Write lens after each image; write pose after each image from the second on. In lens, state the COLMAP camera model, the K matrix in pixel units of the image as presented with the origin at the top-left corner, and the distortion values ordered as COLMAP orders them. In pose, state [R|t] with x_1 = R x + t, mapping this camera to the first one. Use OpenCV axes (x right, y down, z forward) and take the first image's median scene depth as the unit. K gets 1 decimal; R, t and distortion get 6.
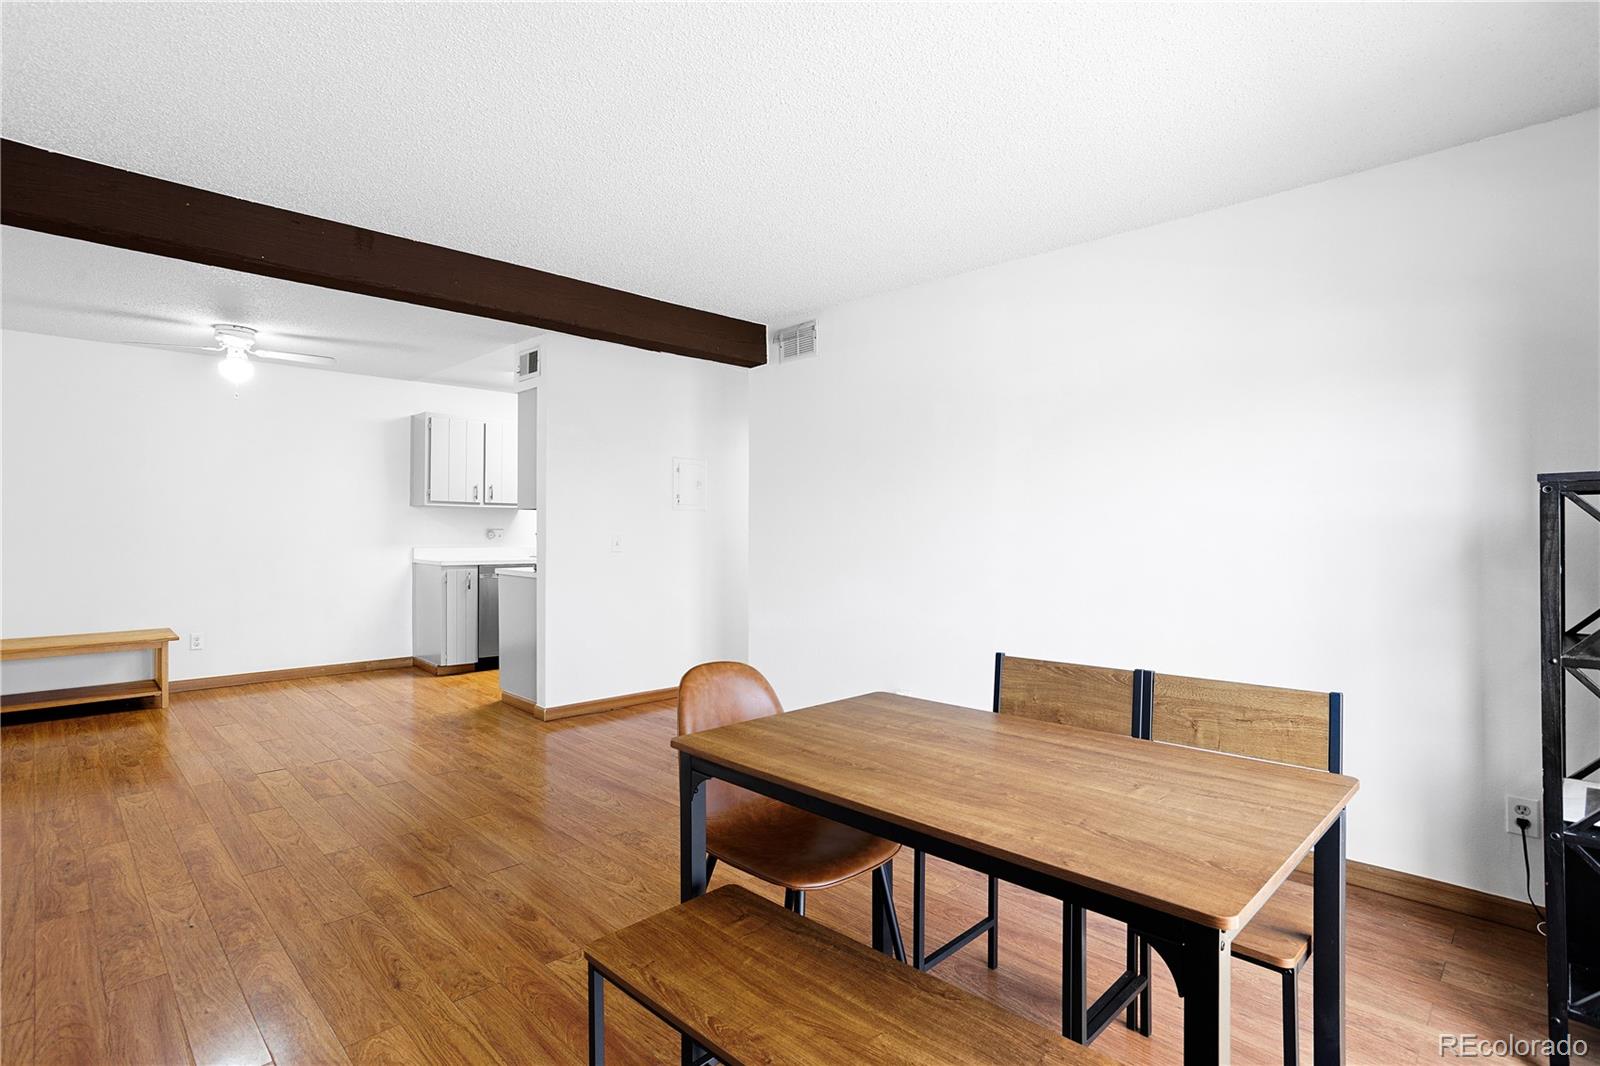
lens RADIAL K [[767.7, 0, 795.8], [0, 767.7, 540.7], [0, 0, 1]] dist [0.008064, -0.001691]
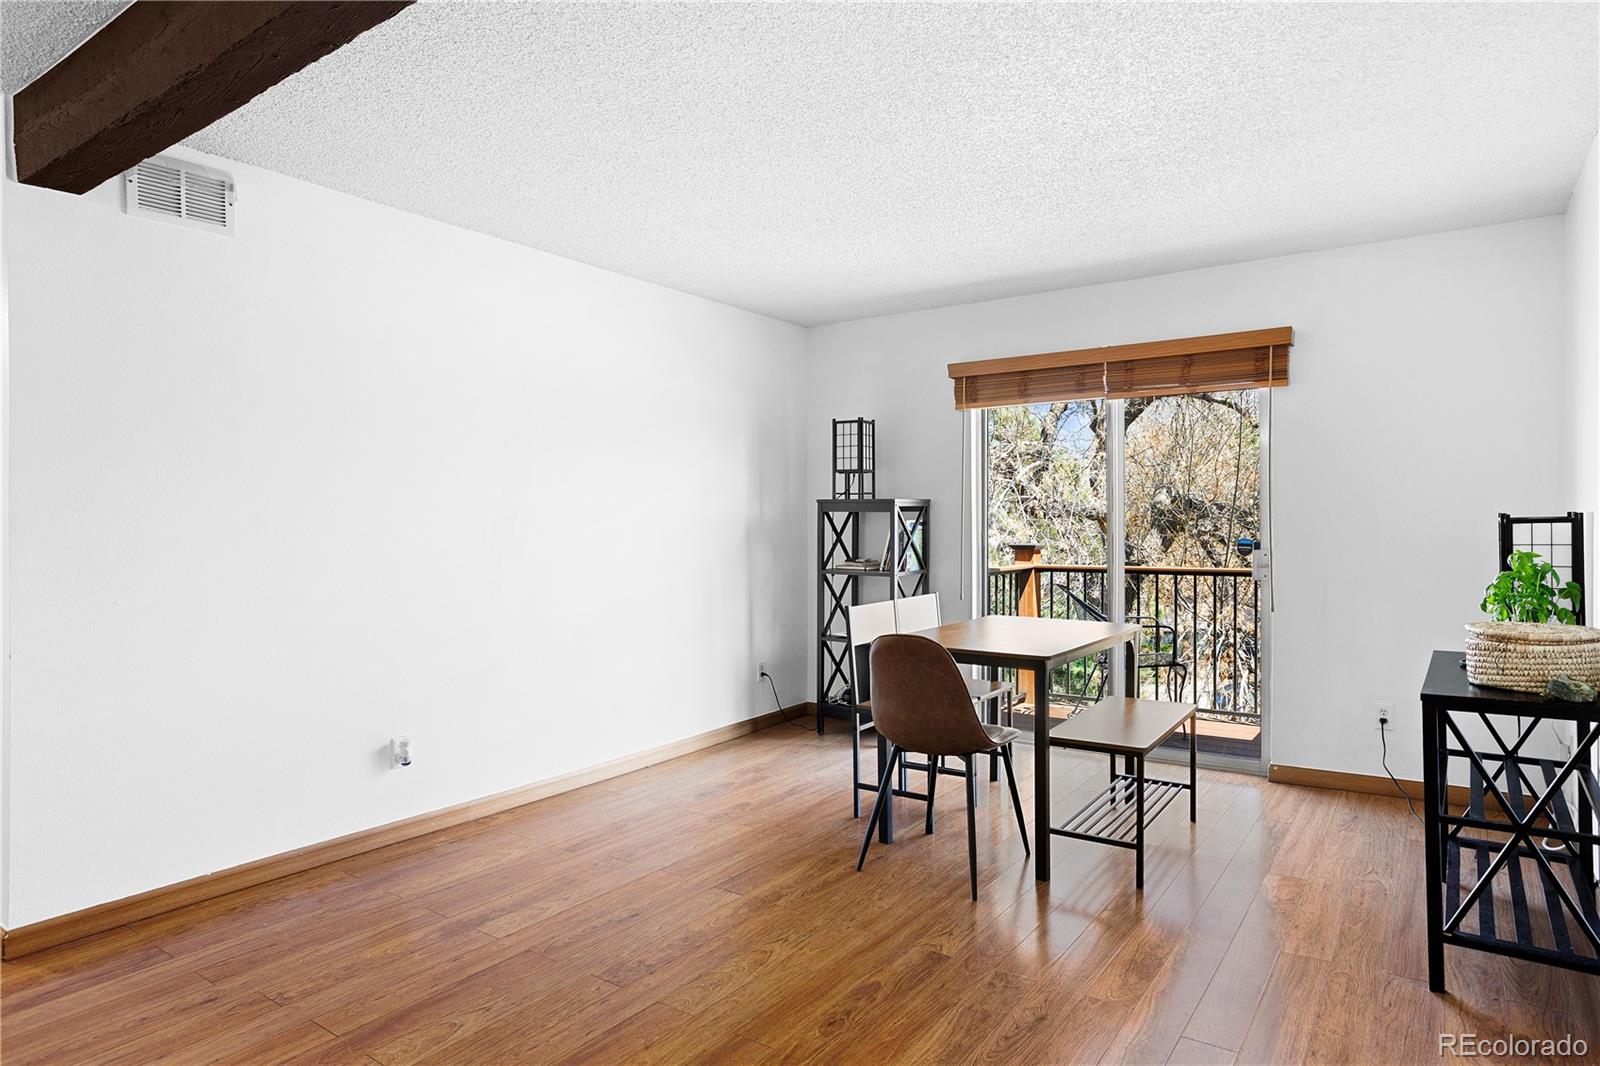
lens RADIAL K [[969.8, 0, 799.9], [0, 969.8, 545.4], [0, 0, 1]] dist [0.046903, 0.000256]
pose [[-0.202874, -0.018252, 0.979035, -1.362283], [-0.004536, 0.999833, 0.017700, -0.006724], [-0.979194, -0.000850, -0.202923, 1.297475]]
